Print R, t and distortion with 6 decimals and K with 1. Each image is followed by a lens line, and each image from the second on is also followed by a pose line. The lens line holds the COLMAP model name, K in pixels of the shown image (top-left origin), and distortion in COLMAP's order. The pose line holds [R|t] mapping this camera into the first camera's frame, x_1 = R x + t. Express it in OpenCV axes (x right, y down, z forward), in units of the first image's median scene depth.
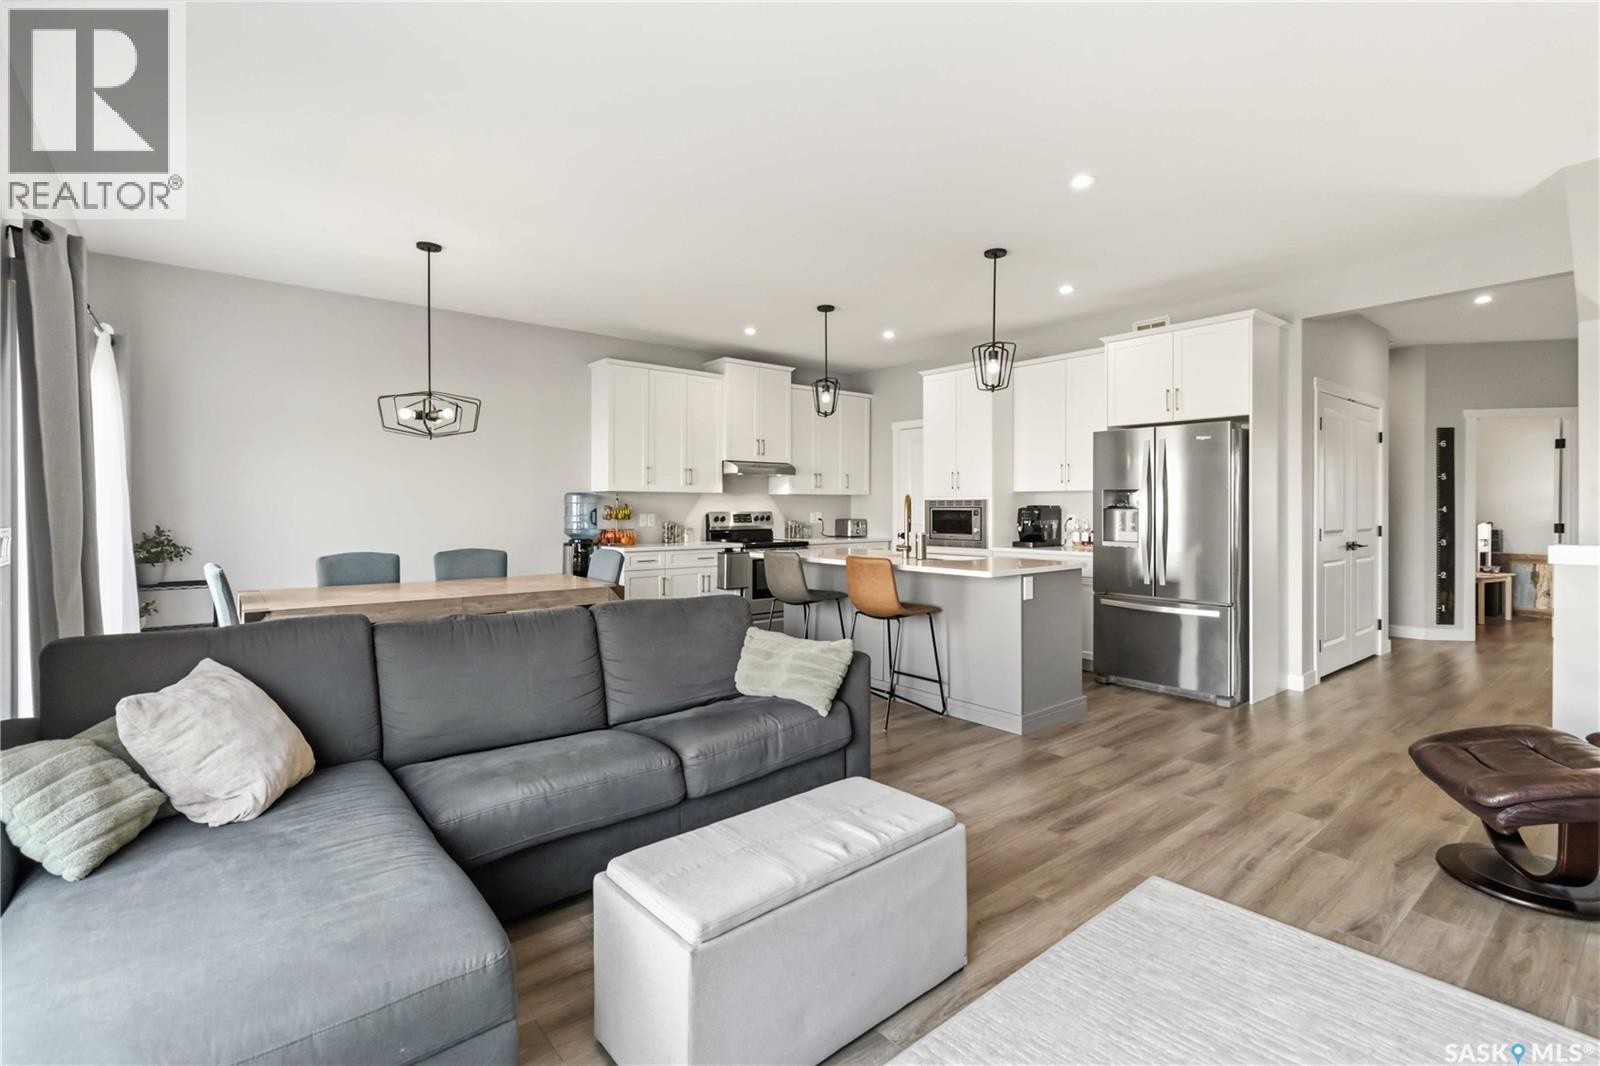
lens RADIAL K [[736.9, 0, 801.1], [0, 736.9, 518.1], [0, 0, 1]] dist [0.004637, 0.000944]
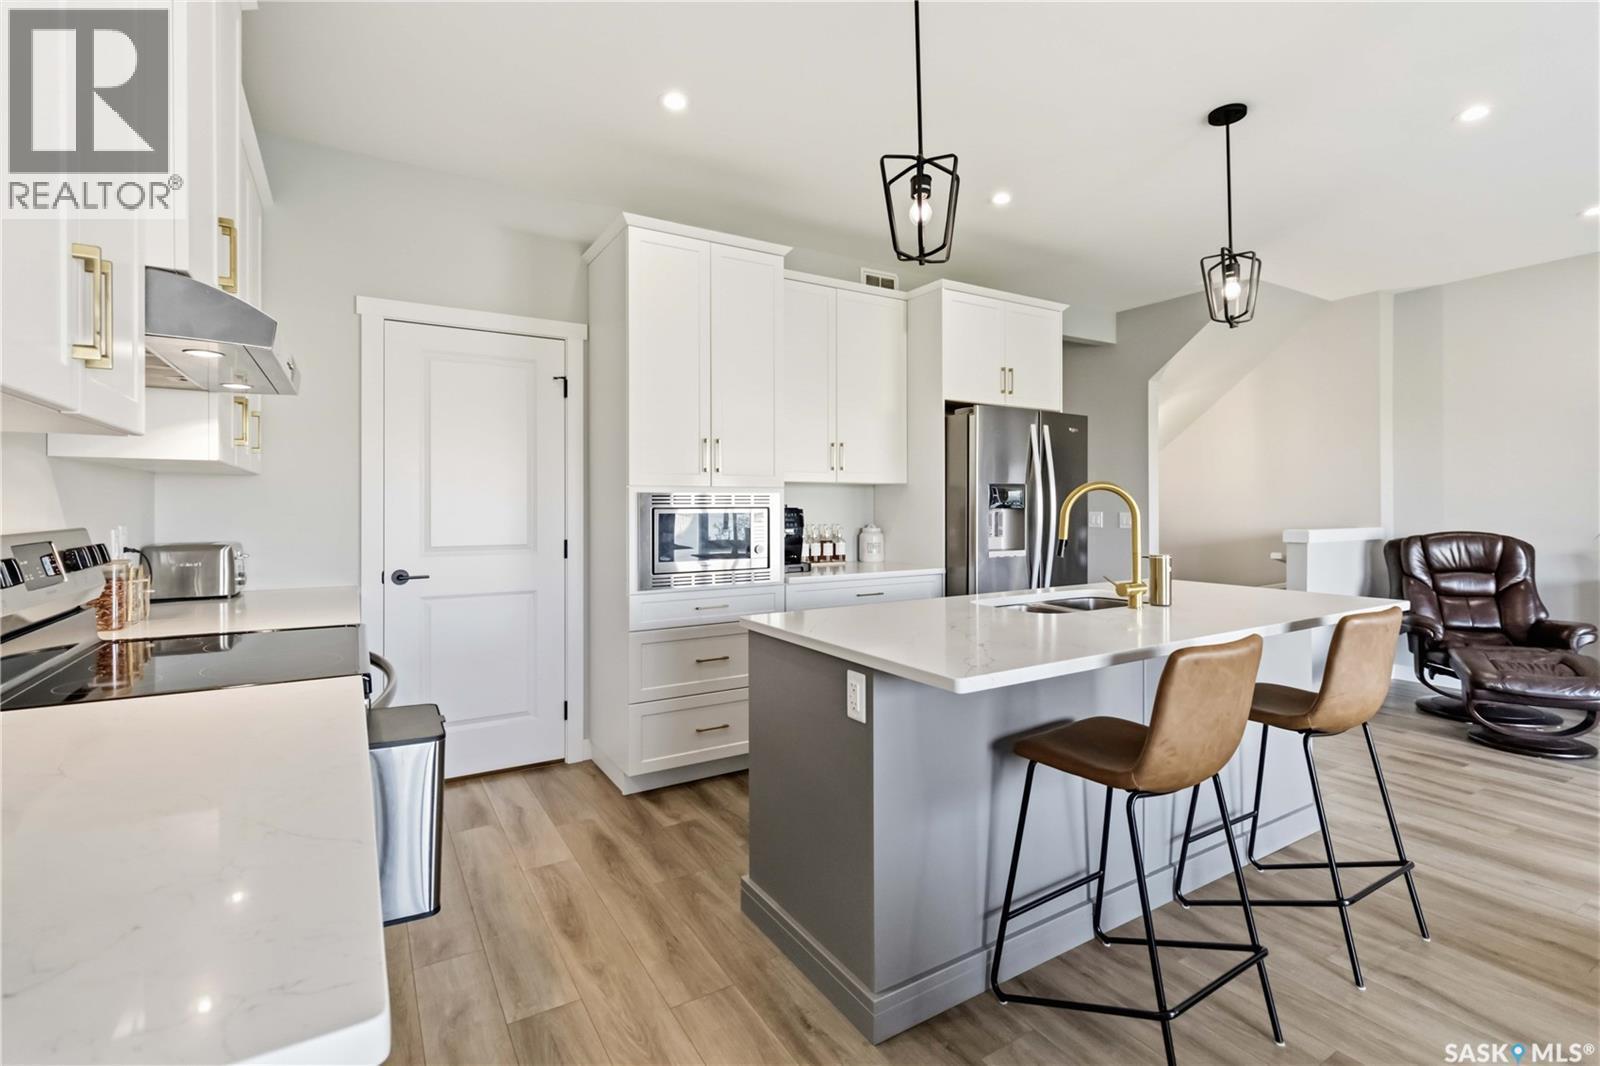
lens RADIAL K [[736.9, 0, 814.4], [0, 736.9, 510.7], [0, 0, 1]] dist [0.004637, 0.000944]
pose [[0.126996, -0.005522, 0.991888, -0.673217], [0.016951, 0.999851, 0.003396, -0.031576], [-0.991758, 0.016383, 0.127070, 2.007171]]
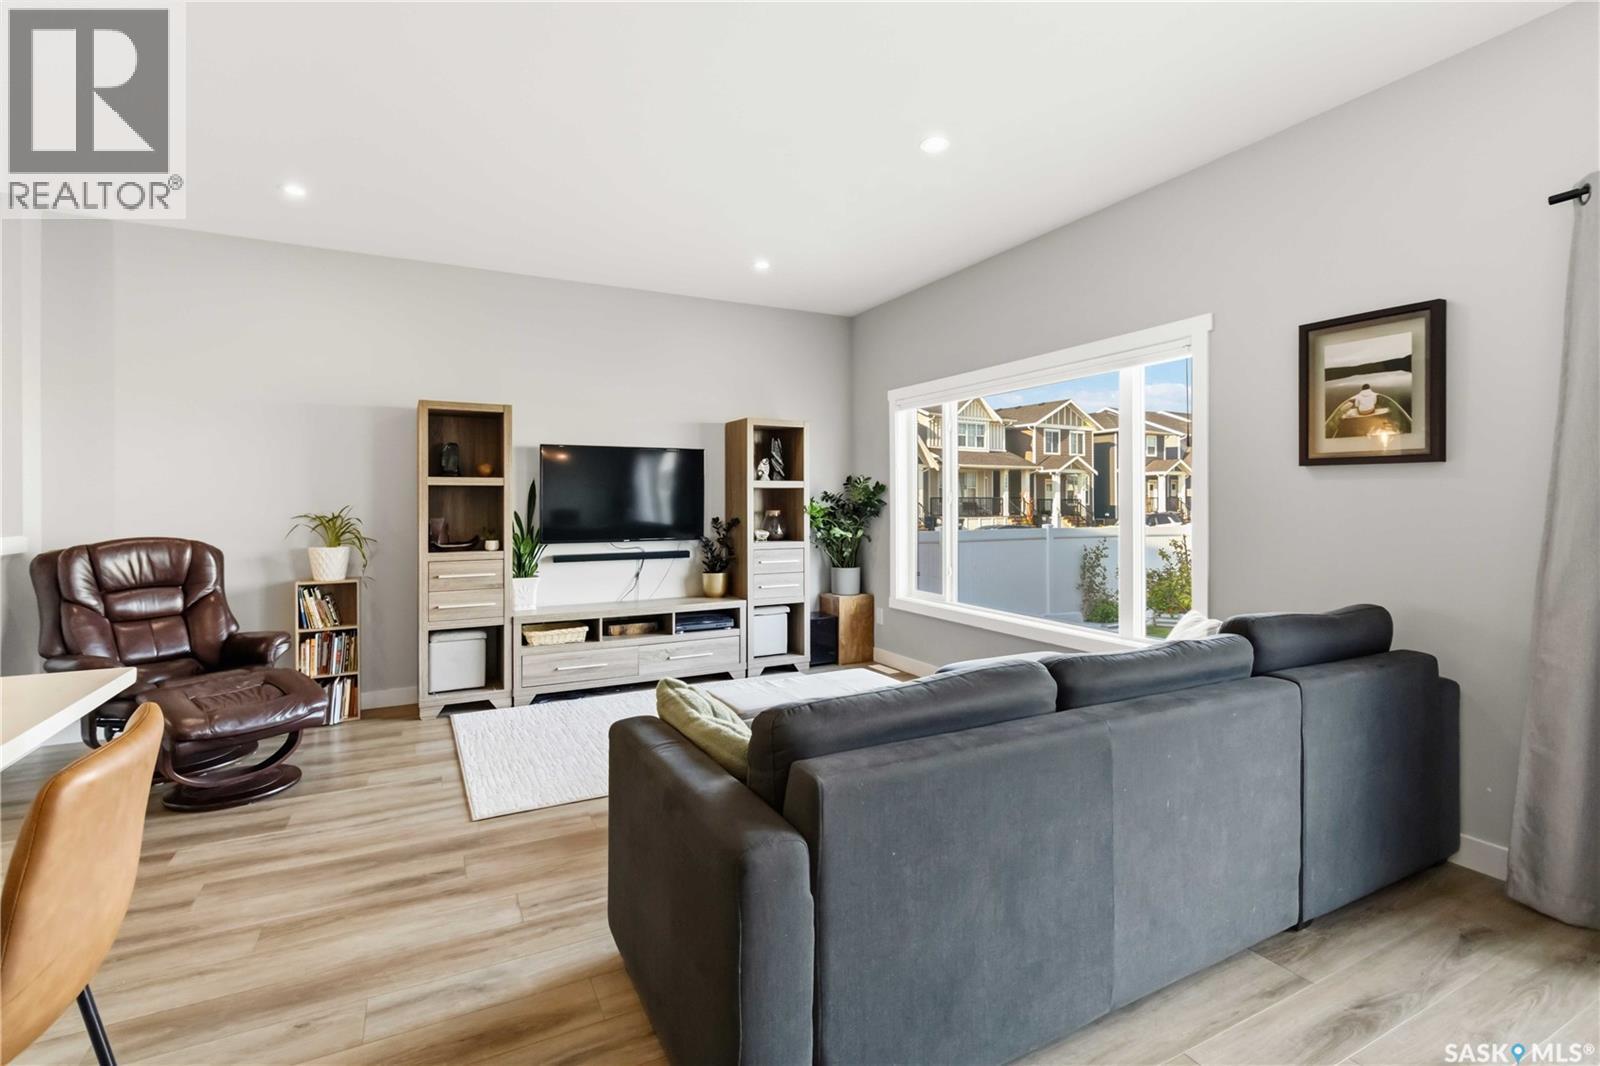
lens RADIAL K [[736.9, 0, 802.6], [0, 736.9, 507.1], [0, 0, 1]] dist [0.004637, 0.000944]
pose [[-0.978561, -0.004111, 0.205914, -0.244281], [-0.001196, 0.999897, 0.014279, -0.028155], [-0.205951, 0.013726, -0.978466, 1.813376]]
